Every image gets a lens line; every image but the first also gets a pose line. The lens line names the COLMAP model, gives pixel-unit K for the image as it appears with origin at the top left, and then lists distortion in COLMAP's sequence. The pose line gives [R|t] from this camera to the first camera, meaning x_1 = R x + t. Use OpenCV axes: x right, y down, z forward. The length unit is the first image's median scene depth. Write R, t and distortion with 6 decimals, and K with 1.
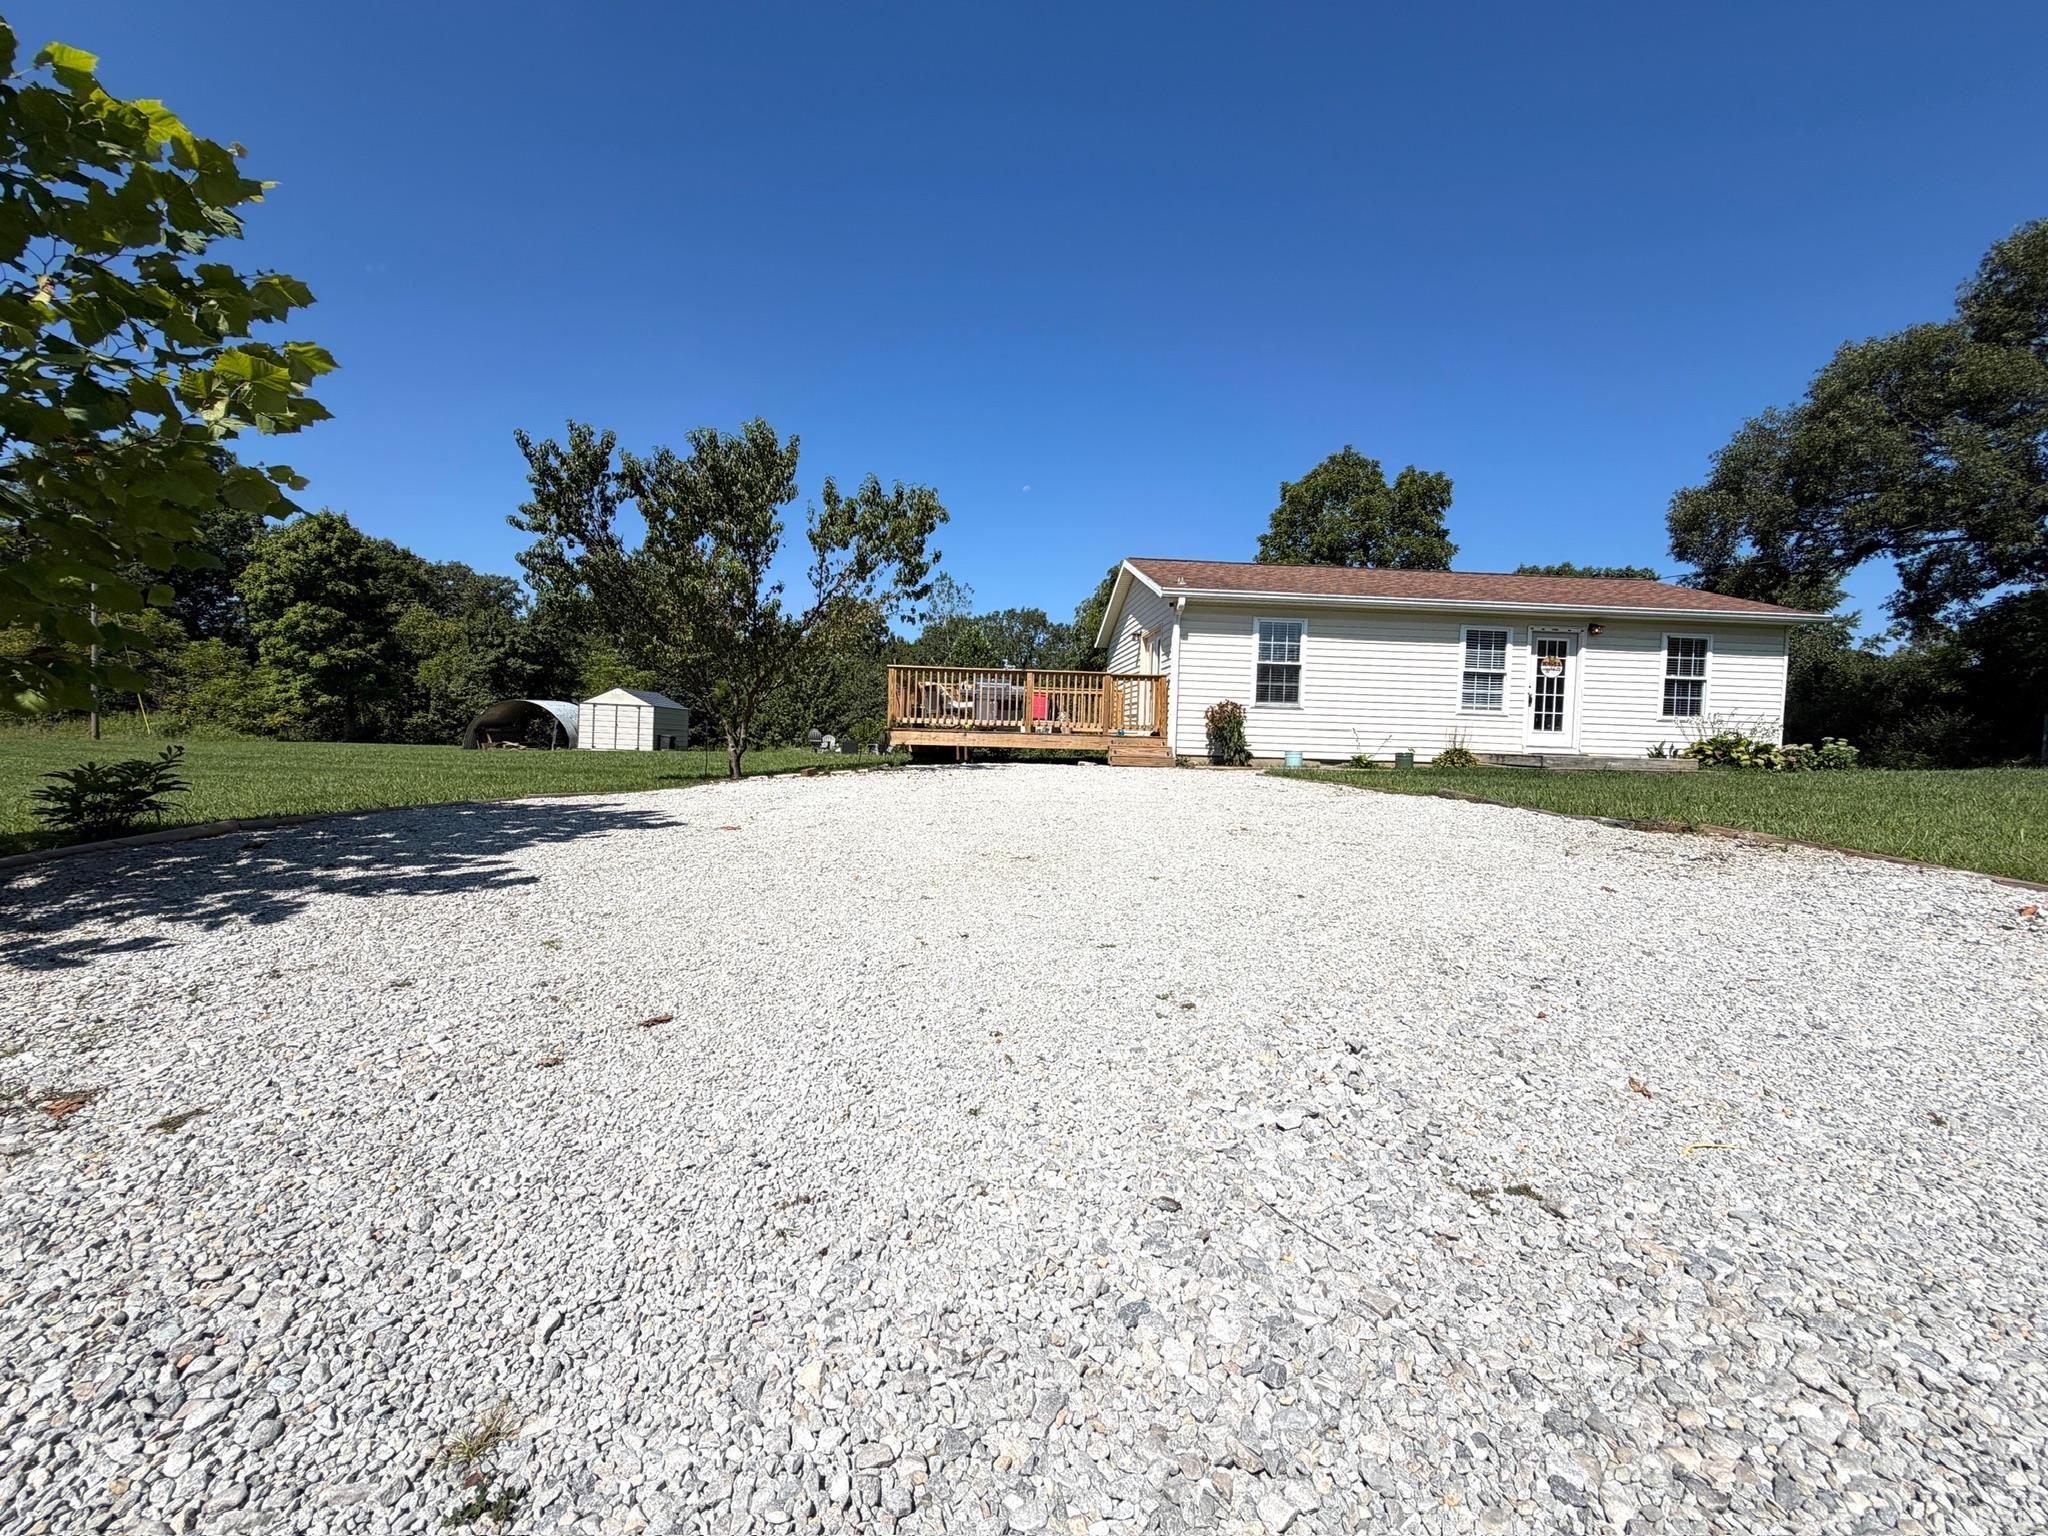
lens RADIAL K [[813.0, 0, 1031.0], [0, 813.0, 765.3], [0, 0, 1]] dist [-0.000692, -0.000008]
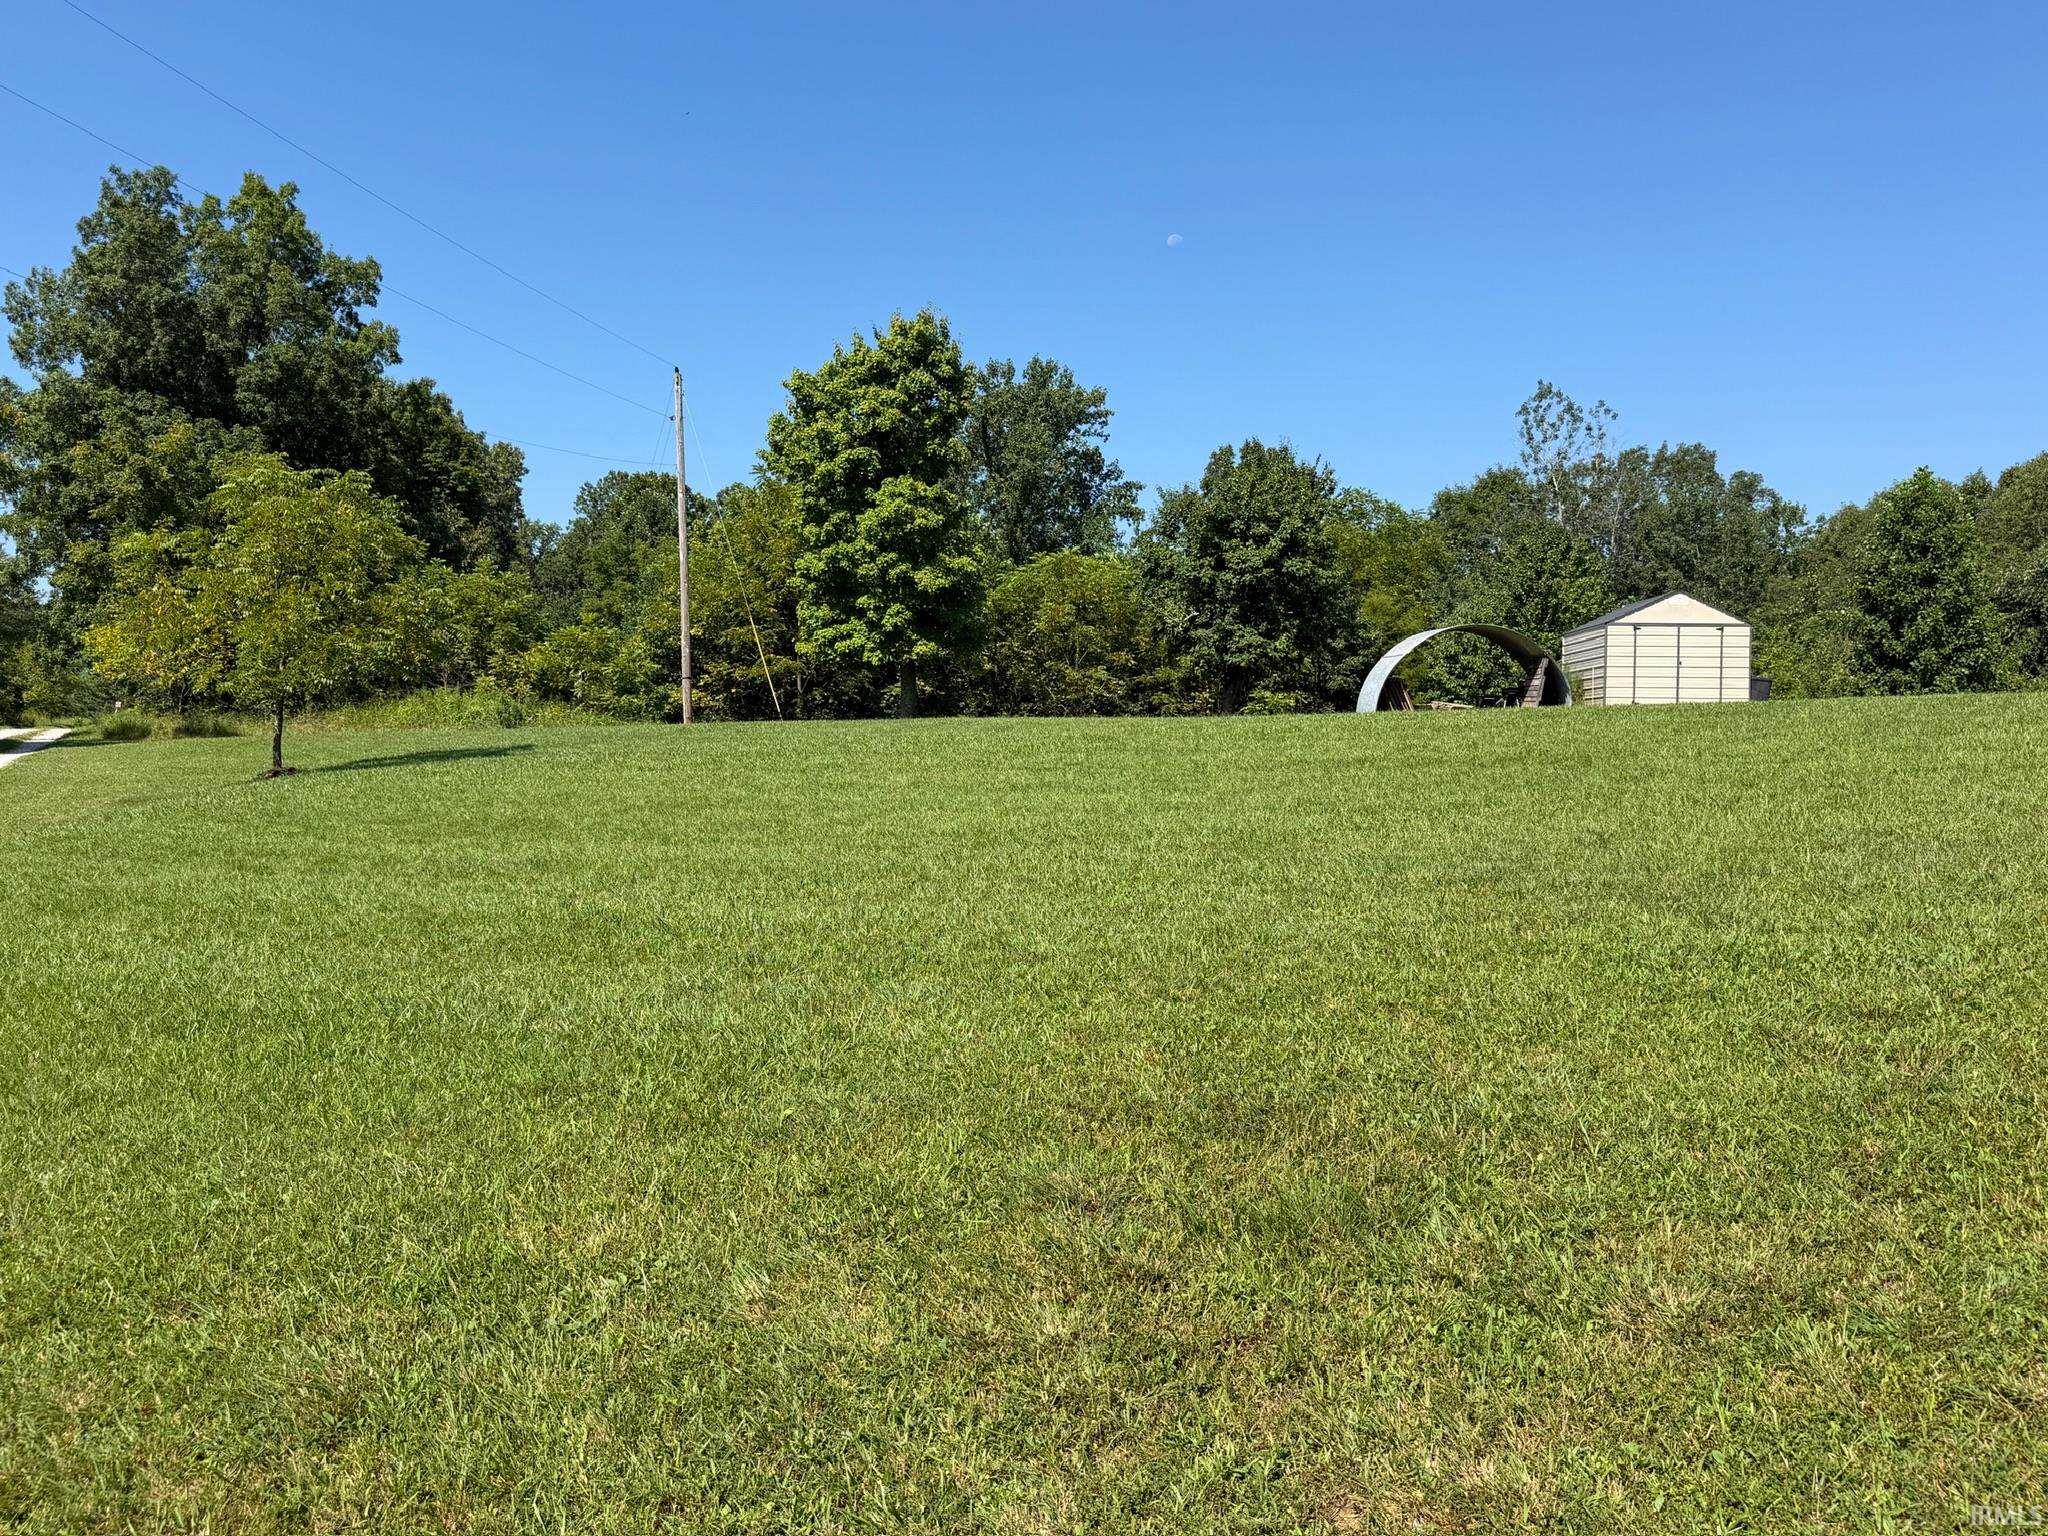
lens RADIAL K [[1556.9, 0, 1040.5], [0, 1556.9, 768.8], [0, 0, 1]] dist [0.065358, -0.004644]
pose [[0.992523, -0.031258, -0.117986, -1.863869], [0.030880, 0.999510, -0.005024, 0.029506], [0.118085, 0.001343, 0.993003, -0.186811]]
